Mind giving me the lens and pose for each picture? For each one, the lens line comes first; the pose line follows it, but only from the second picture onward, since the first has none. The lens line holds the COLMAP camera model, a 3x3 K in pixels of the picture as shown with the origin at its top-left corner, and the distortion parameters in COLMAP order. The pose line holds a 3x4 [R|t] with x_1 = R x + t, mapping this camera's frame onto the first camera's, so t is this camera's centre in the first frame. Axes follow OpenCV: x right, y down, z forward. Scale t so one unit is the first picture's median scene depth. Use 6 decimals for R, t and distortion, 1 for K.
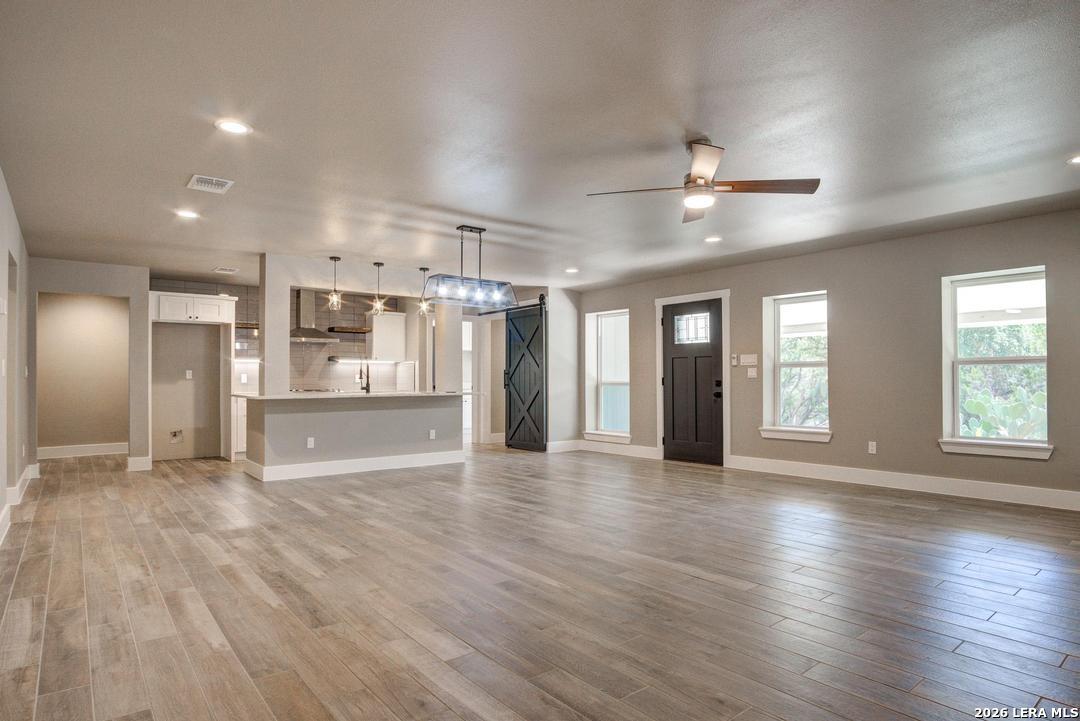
lens RADIAL K [[595.6, 0, 544.7], [0, 595.6, 374.5], [0, 0, 1]] dist [-0.047361, 0.007876]
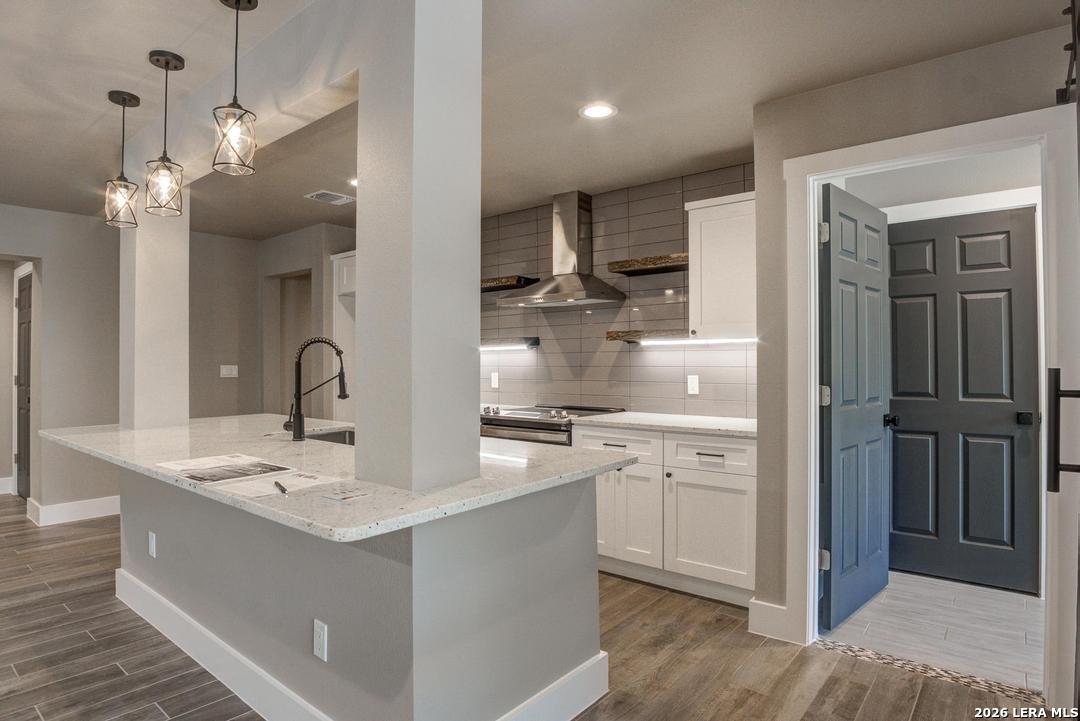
lens RADIAL K [[595.6, 0, 542.9], [0, 595.6, 361.2], [0, 0, 1]] dist [-0.047361, 0.007876]
pose [[0.209196, 0.004508, -0.977863, 0.065329], [0.012208, 0.999899, 0.007222, -0.016962], [0.977798, -0.013449, 0.209120, 1.066282]]
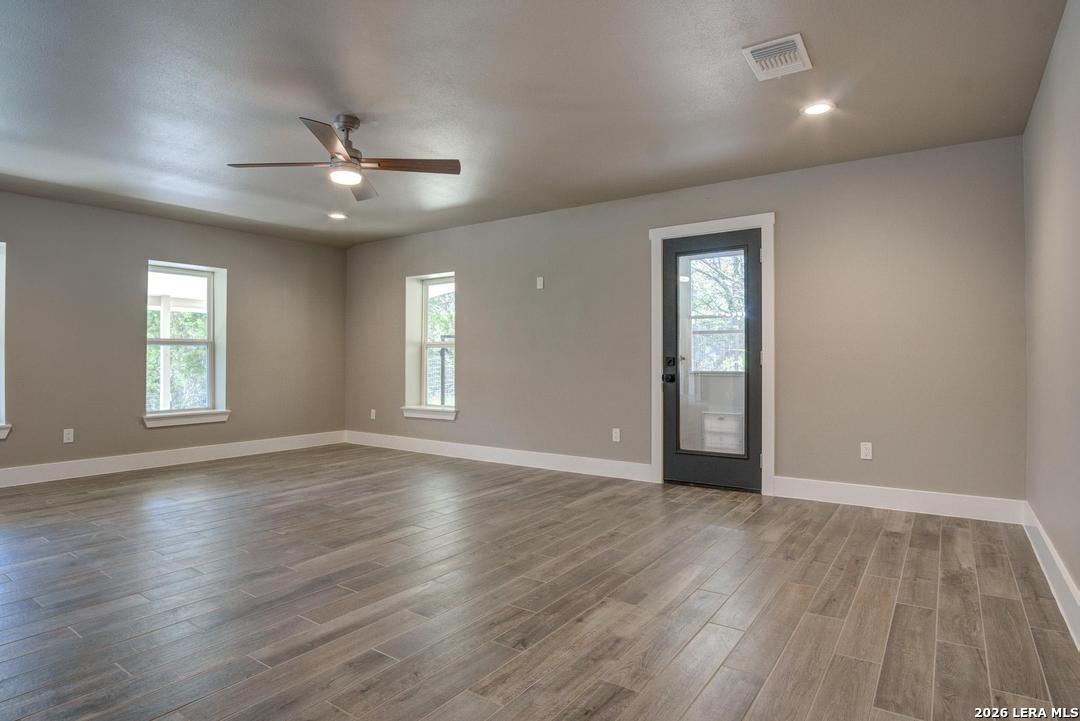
lens RADIAL K [[595.6, 0, 523.3], [0, 595.6, 354.3], [0, 0, 1]] dist [-0.047361, 0.007876]
pose [[-0.258153, 0.010666, 0.966045, -0.359803], [-0.008947, 0.999870, -0.013430, 0.006692], [-0.966063, -0.012110, -0.258024, 0.446226]]
